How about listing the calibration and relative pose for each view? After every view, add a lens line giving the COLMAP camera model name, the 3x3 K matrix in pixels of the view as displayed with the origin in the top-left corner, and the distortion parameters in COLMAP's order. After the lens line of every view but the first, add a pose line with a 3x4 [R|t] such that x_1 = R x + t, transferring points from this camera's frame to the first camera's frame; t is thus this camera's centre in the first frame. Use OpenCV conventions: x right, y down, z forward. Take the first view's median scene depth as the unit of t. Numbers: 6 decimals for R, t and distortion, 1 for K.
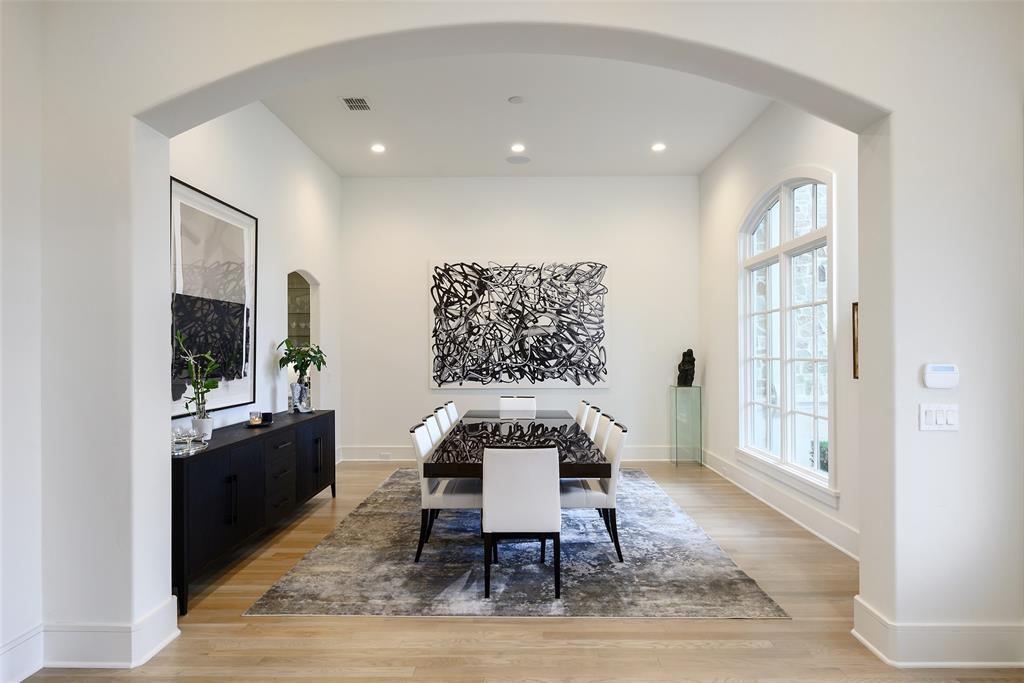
lens RADIAL K [[568.8, 0, 538.6], [0, 568.8, 353.0], [0, 0, 1]] dist [0.002084, 0.000690]
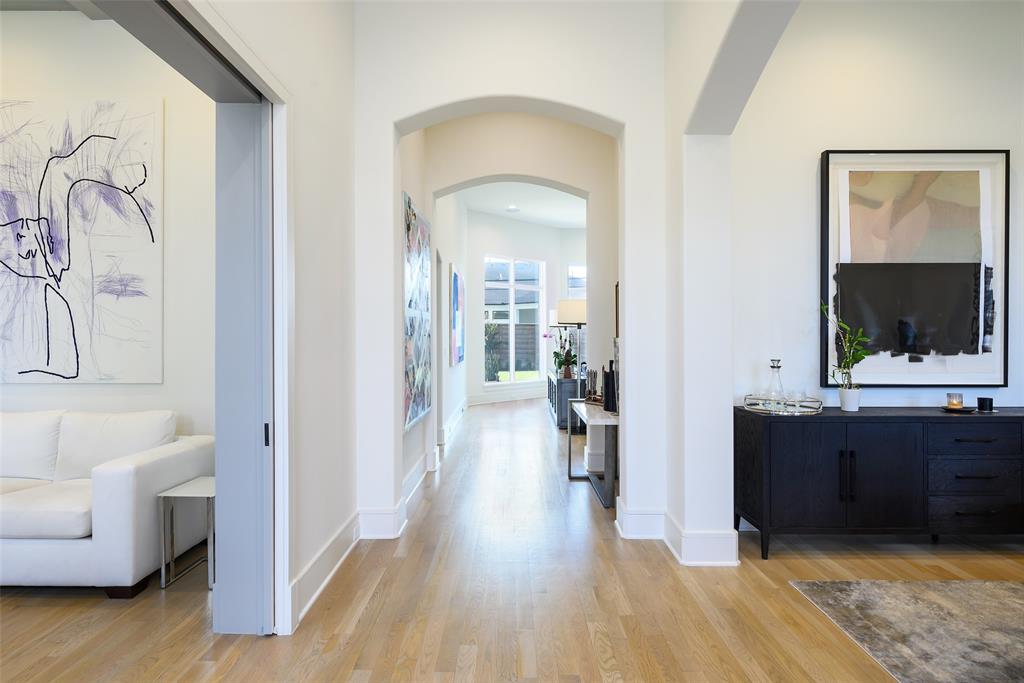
lens RADIAL K [[589.7, 0, 512.0], [0, 589.7, 341.5], [0, 0, 1]] dist [-0.002224, -0.001178]
pose [[-0.029027, 0.002080, -0.999576, 0.367529], [-0.003835, 0.999990, 0.002192, 0.029222], [0.999571, 0.003897, -0.029019, 0.384716]]
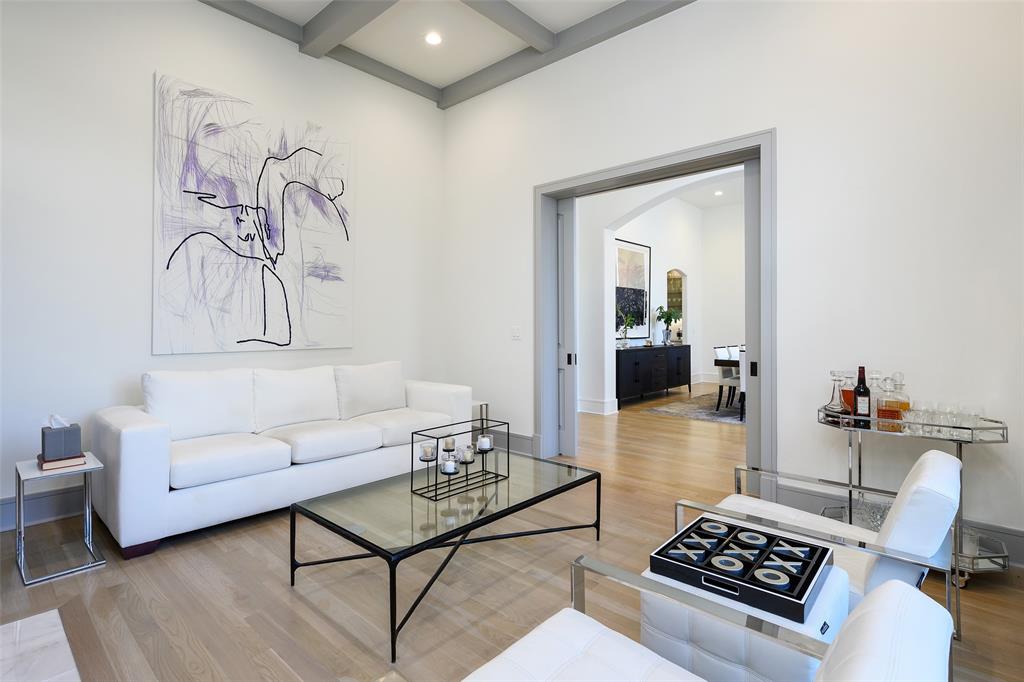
lens RADIAL K [[498.2, 0, 516.8], [0, 498.2, 327.7], [0, 0, 1]] dist [-0.000136, -0.000037]
pose [[0.726112, 0.000222, -0.687576, 0.421614], [-0.000349, 1.000000, -0.000045, 0.057208], [0.687576, 0.000273, 0.726112, -0.684470]]
